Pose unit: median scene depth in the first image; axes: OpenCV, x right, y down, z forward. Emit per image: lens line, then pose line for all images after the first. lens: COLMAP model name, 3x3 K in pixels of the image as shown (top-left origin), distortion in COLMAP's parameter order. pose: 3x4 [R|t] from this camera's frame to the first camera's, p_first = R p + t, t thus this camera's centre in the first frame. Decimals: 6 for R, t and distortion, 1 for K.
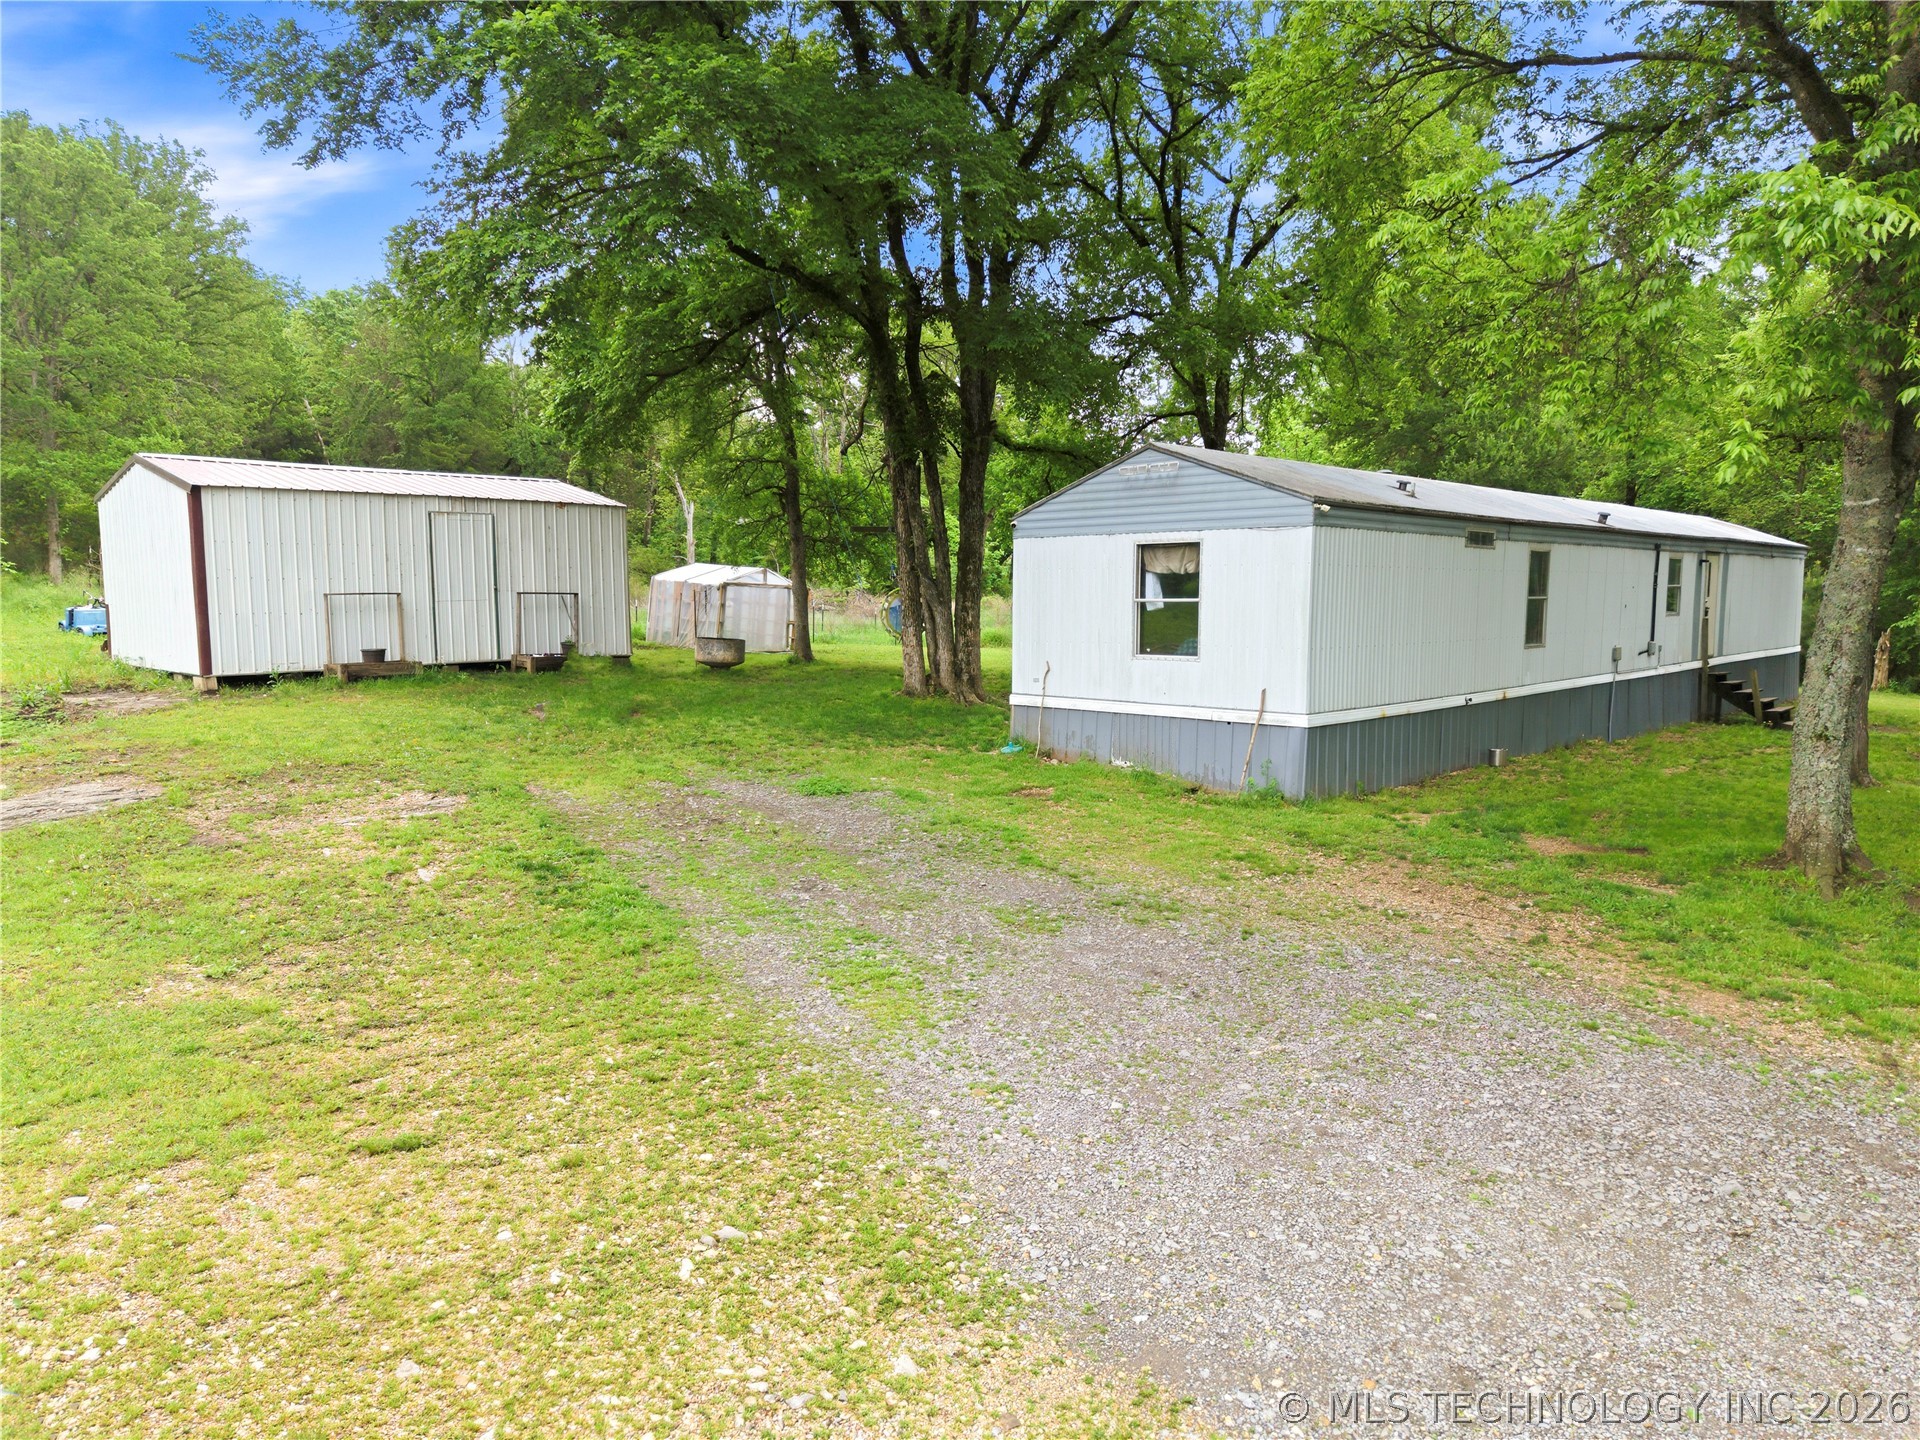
lens RADIAL K [[1280.2, 0, 957.9], [0, 1280.2, 731.5], [0, 0, 1]] dist [0.048689, -0.005776]
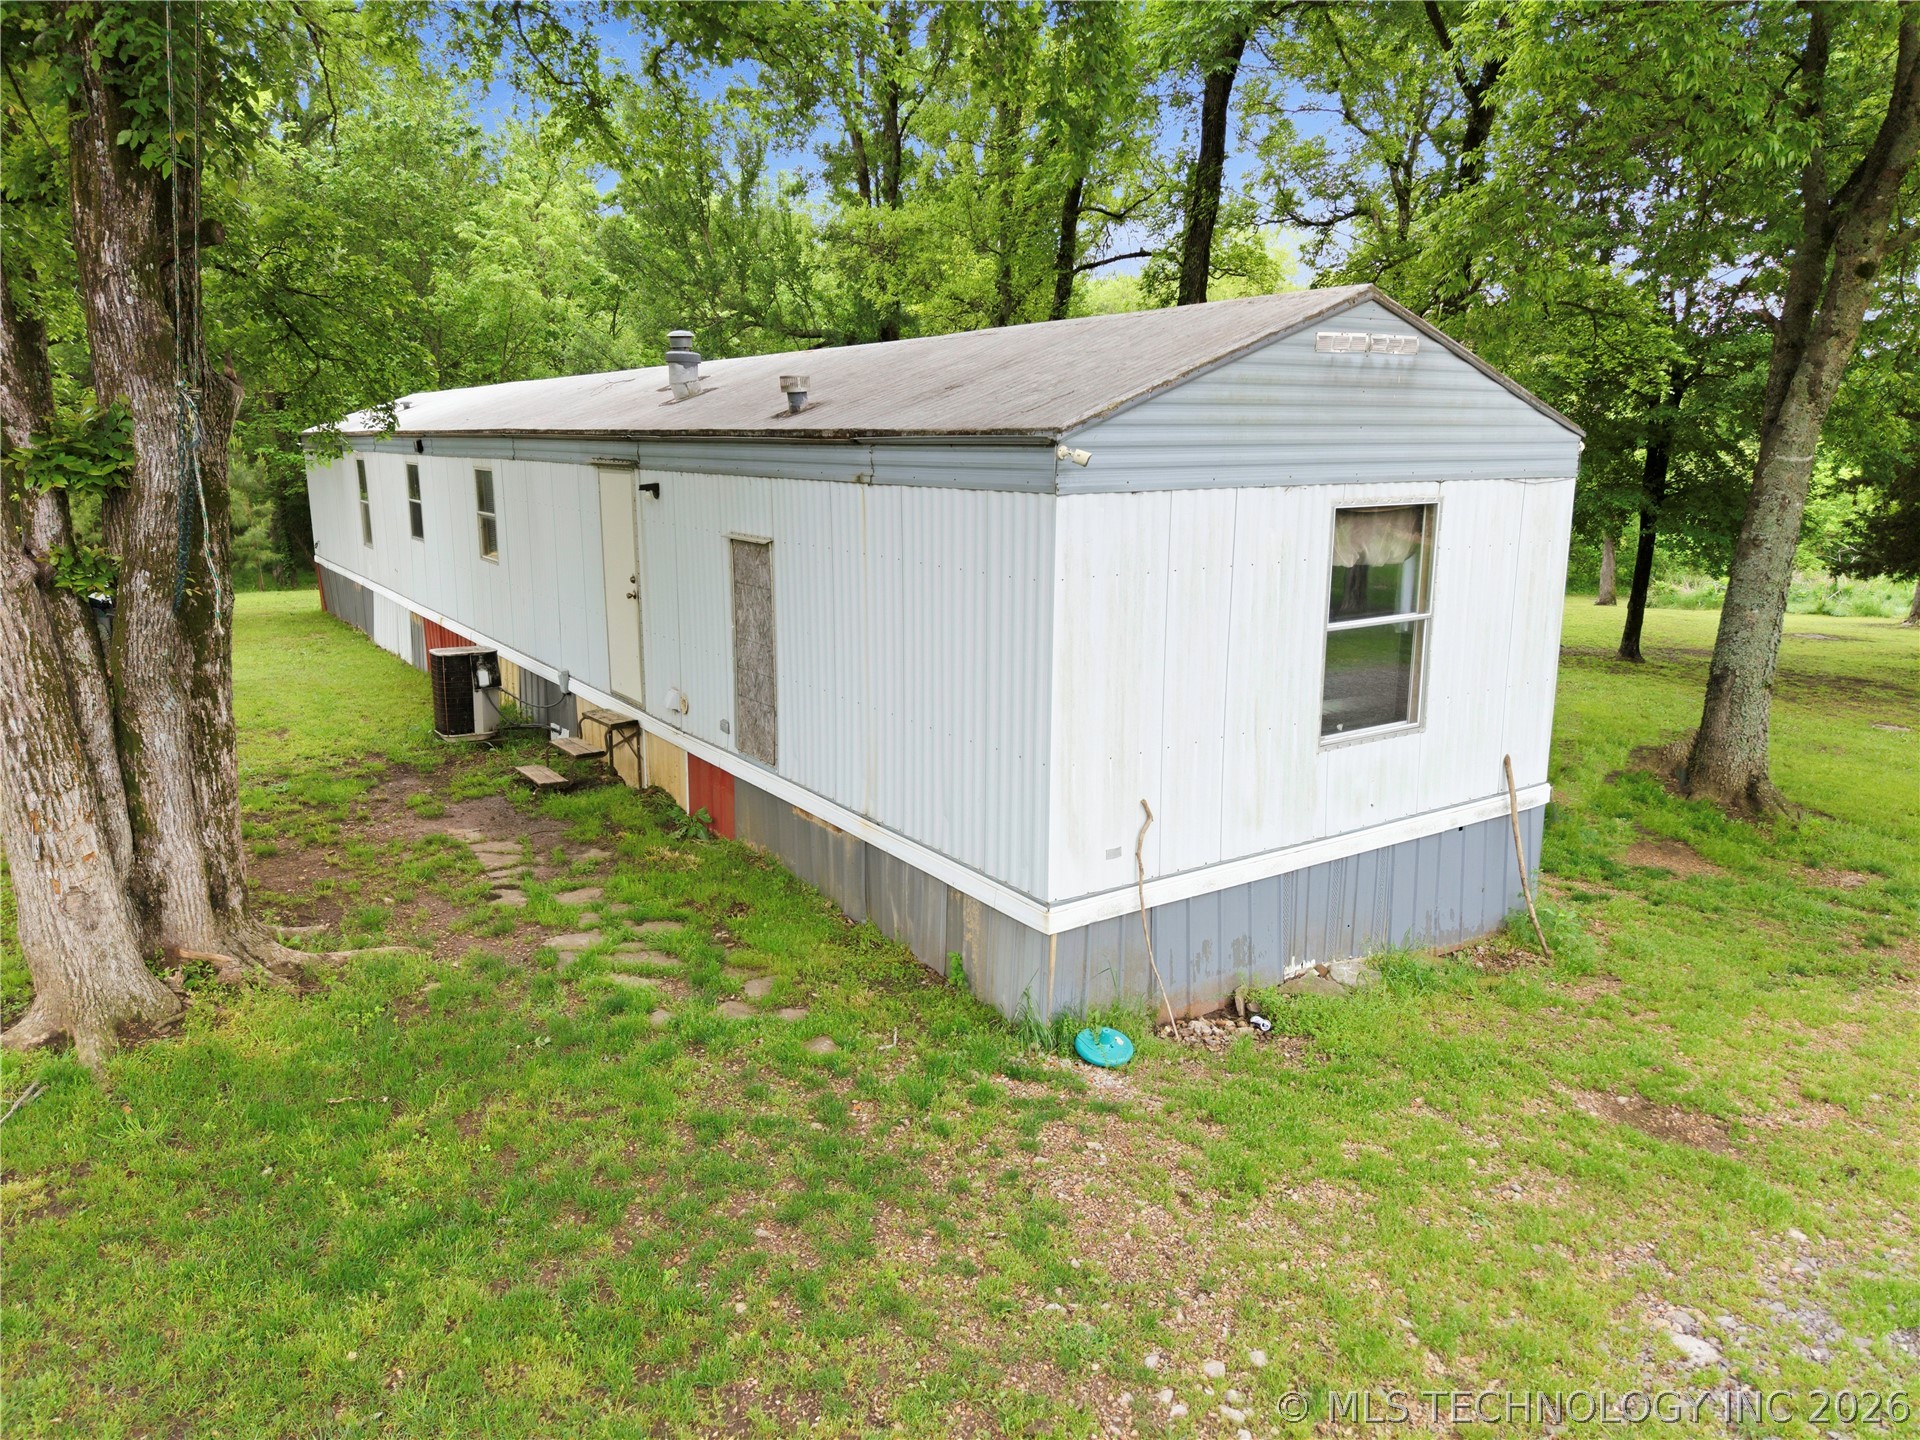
lens RADIAL K [[1280.2, 0, 957.9], [0, 1280.2, 731.5], [0, 0, 1]] dist [0.048689, -0.005776]
pose [[0.194497, -0.215264, 0.956991, -0.288159], [0.103933, 0.974653, 0.198113, -0.144131], [-0.975381, 0.060931, 0.211940, 0.859364]]
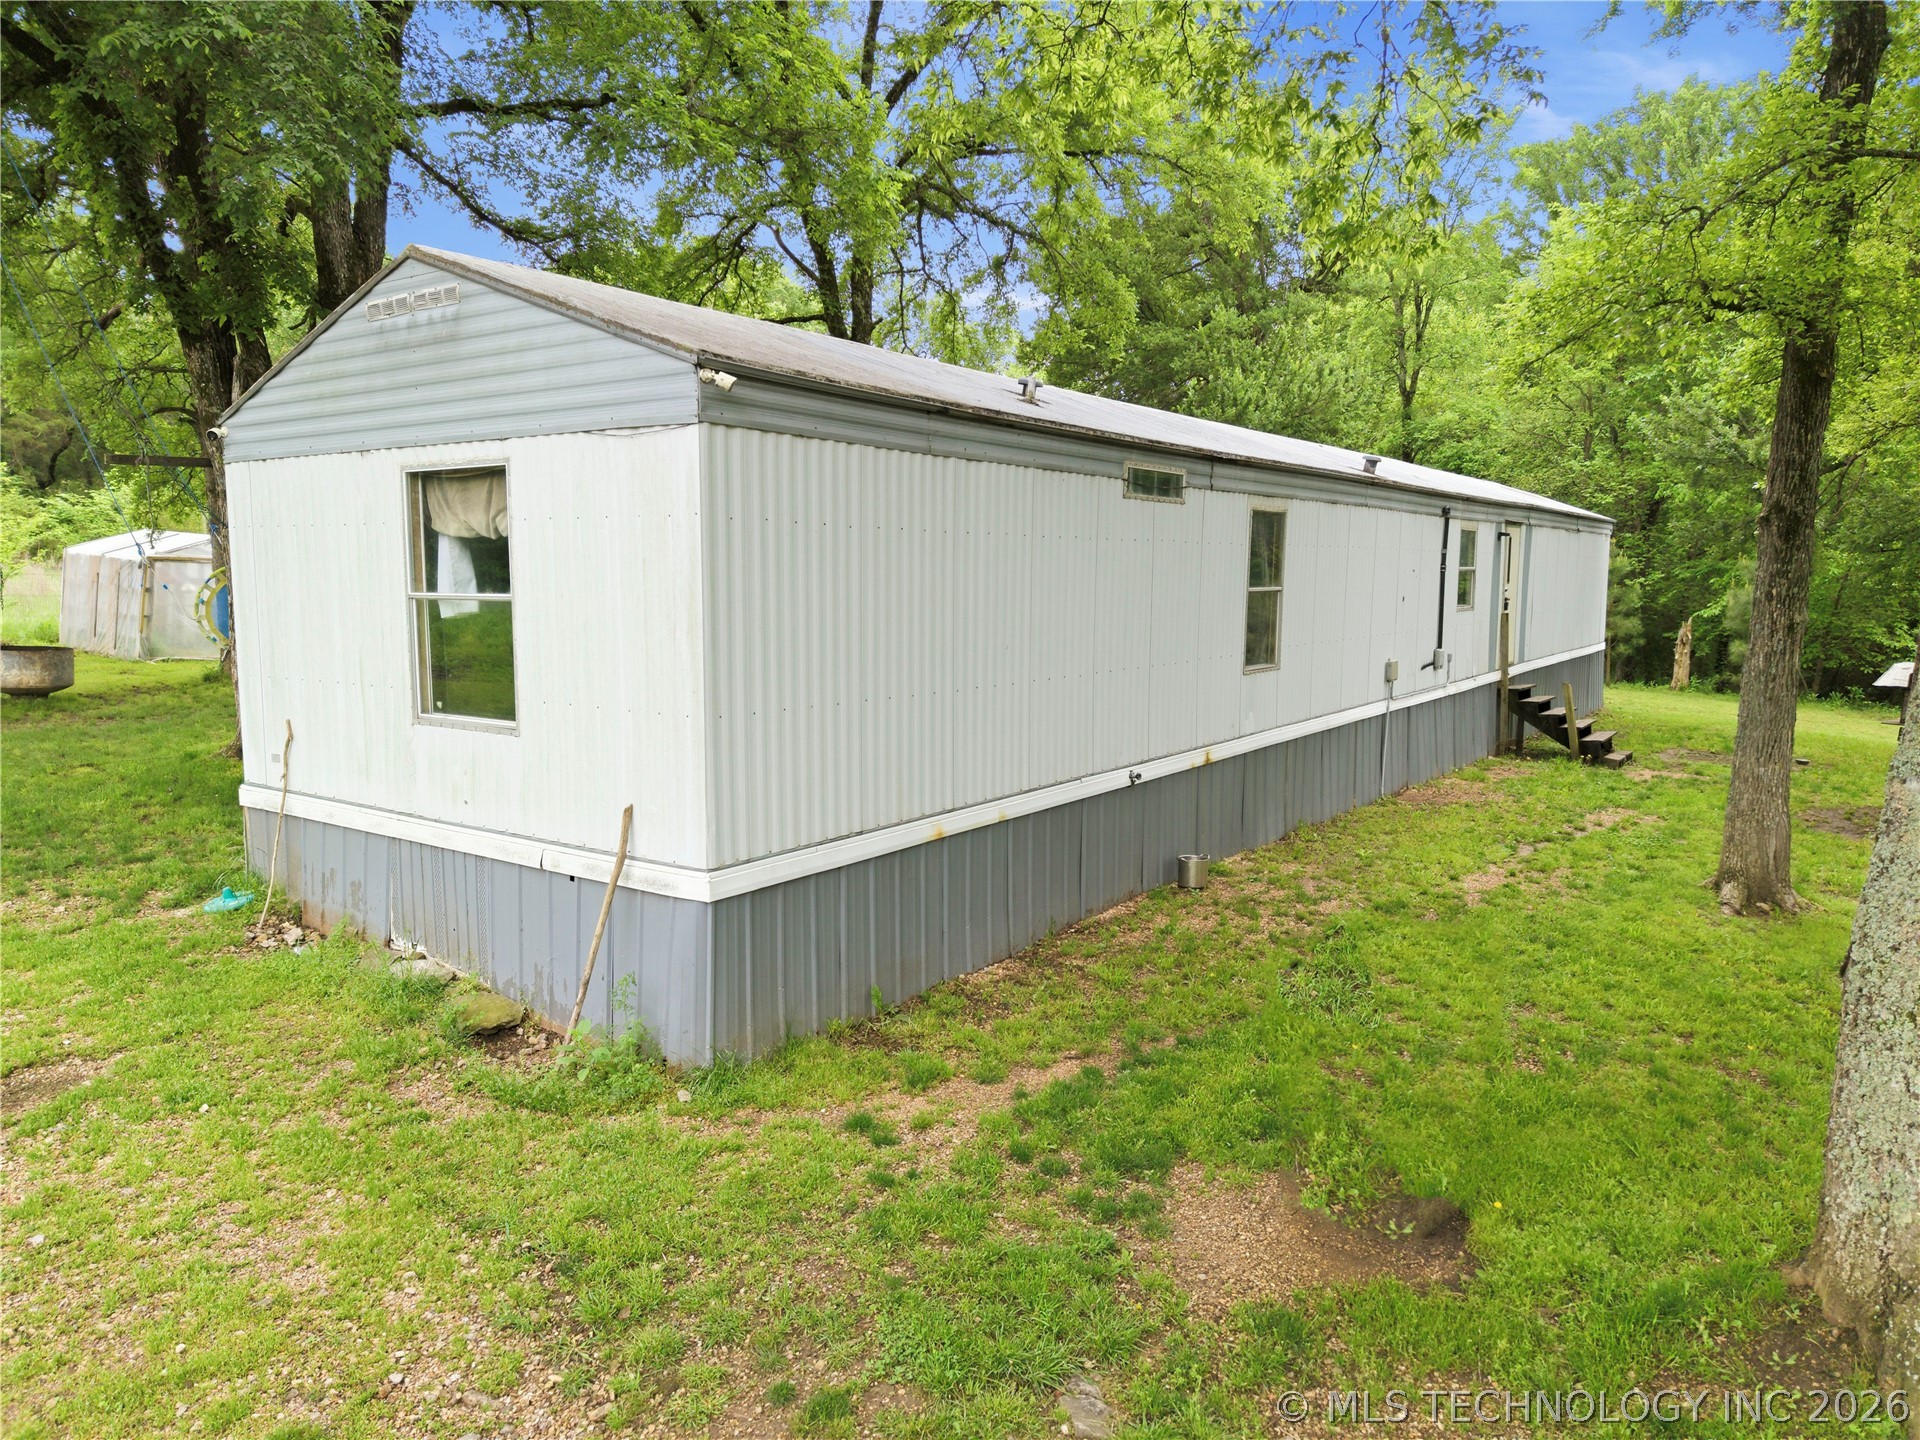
lens RADIAL K [[1284.4, 0, 960.0], [0, 1284.4, 720.0], [0, 0, 1]] dist [0.055204, 0.000664]
pose [[0.989598, -0.015475, 0.143029, 0.220014], [0.014485, 0.999863, 0.007955, -0.049019], [-0.143132, -0.005801, 0.989687, 0.424446]]
